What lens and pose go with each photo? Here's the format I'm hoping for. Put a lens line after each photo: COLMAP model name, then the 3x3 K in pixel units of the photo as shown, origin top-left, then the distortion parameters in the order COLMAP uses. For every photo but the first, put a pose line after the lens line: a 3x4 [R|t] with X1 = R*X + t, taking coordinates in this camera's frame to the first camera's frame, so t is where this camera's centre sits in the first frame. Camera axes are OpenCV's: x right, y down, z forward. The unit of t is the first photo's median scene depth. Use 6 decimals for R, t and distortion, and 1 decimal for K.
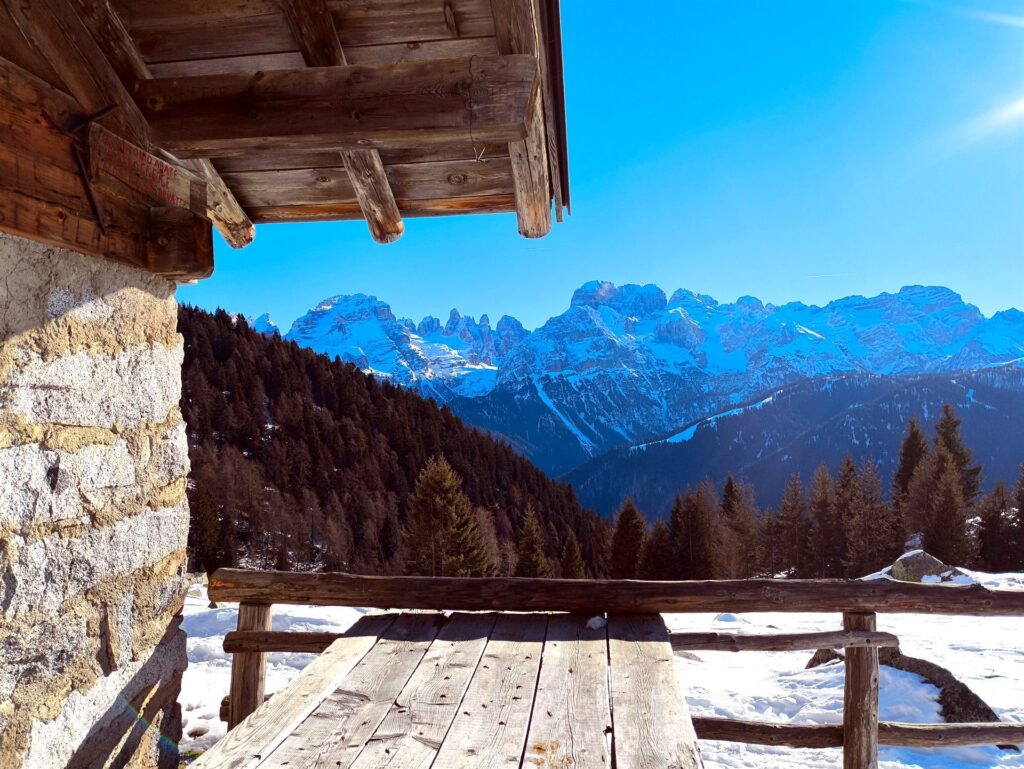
lens RADIAL K [[813.8, 0, 512.0], [0, 813.8, 384.5], [0, 0, 1]] dist [0.033255, 0.001467]
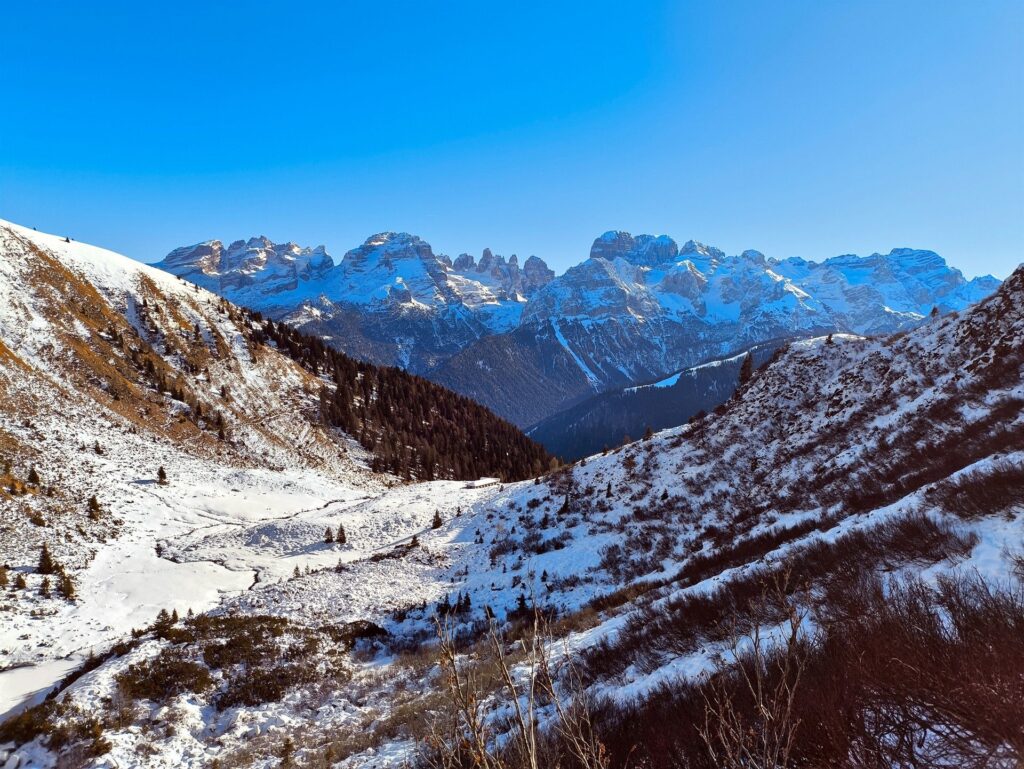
lens RADIAL K [[771.7, 0, 496.8], [0, 771.7, 384.9], [0, 0, 1]] dist [0.010905, 0.001472]
pose [[0.997400, 0.054518, -0.047132, 0.003741], [-0.049400, 0.993386, 0.103653, -0.024004], [0.052471, -0.101056, 0.993496, -0.102876]]
